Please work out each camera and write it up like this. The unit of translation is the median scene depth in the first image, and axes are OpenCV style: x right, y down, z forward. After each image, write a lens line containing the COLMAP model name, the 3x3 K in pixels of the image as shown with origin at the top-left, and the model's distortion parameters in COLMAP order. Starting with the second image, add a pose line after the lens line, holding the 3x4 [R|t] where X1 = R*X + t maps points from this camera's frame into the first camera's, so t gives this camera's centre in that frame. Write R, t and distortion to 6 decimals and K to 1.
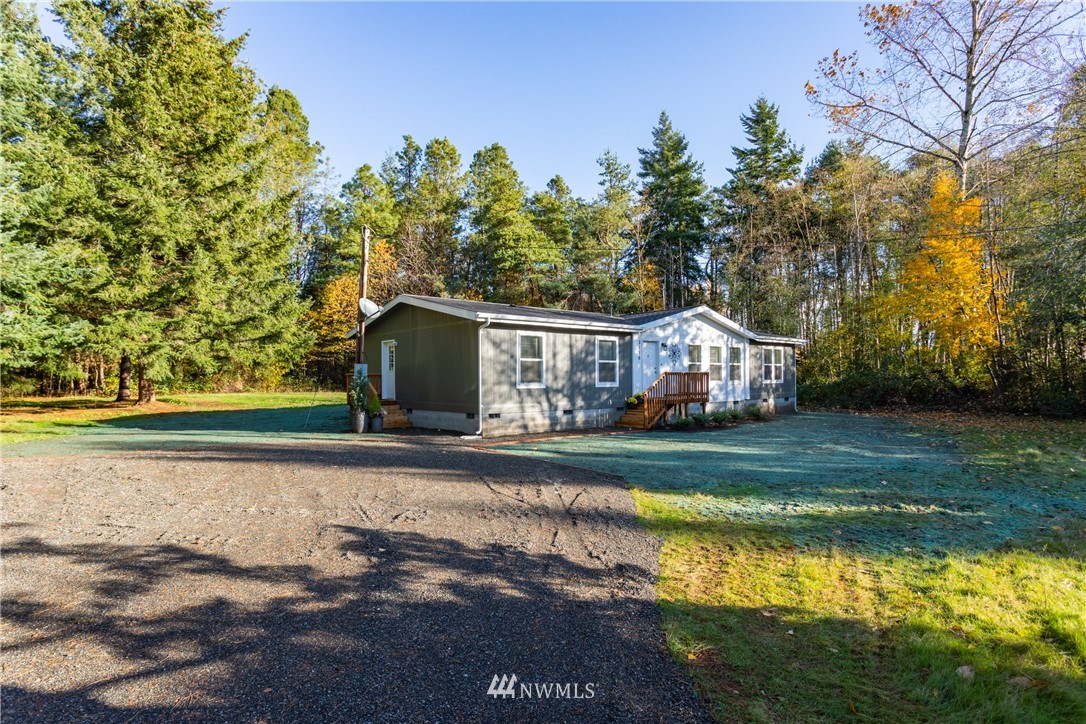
lens RADIAL K [[591.6, 0, 536.3], [0, 591.6, 367.4], [0, 0, 1]] dist [-0.005579, 0.005274]
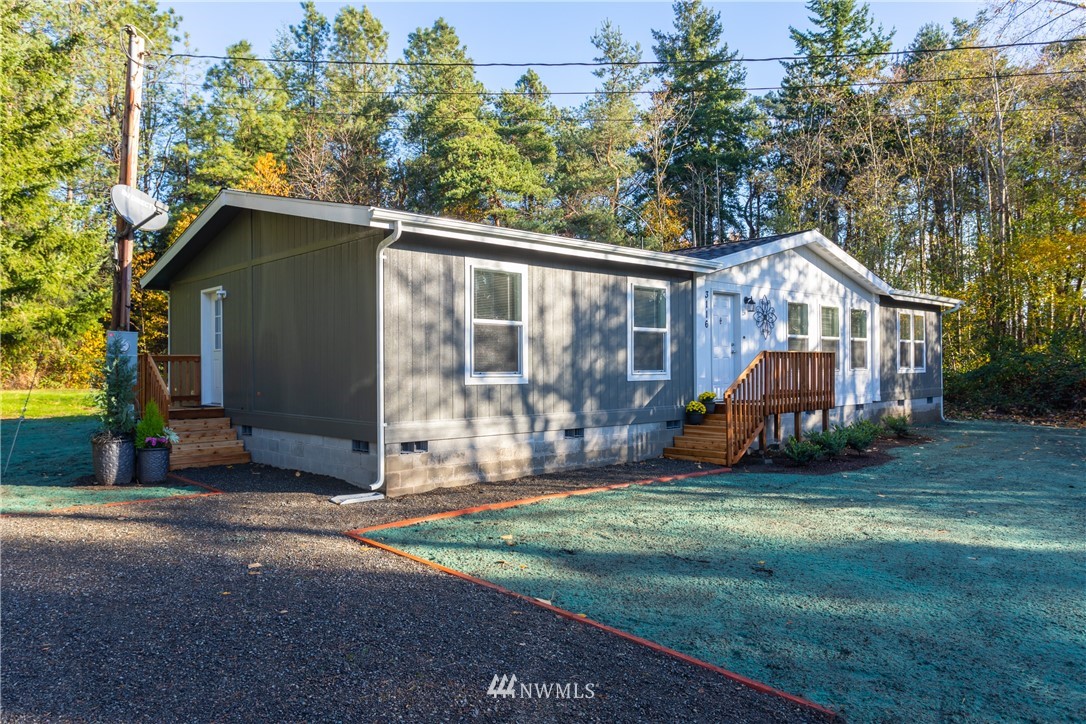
lens RADIAL K [[752.9, 0, 526.9], [0, 752.9, 358.4], [0, 0, 1]] dist [0.009561, -0.003337]
pose [[0.999460, -0.001284, 0.032827, -0.002156], [0.001101, 0.999984, 0.005615, 0.006782], [-0.032833, -0.005576, 0.999445, 0.226762]]
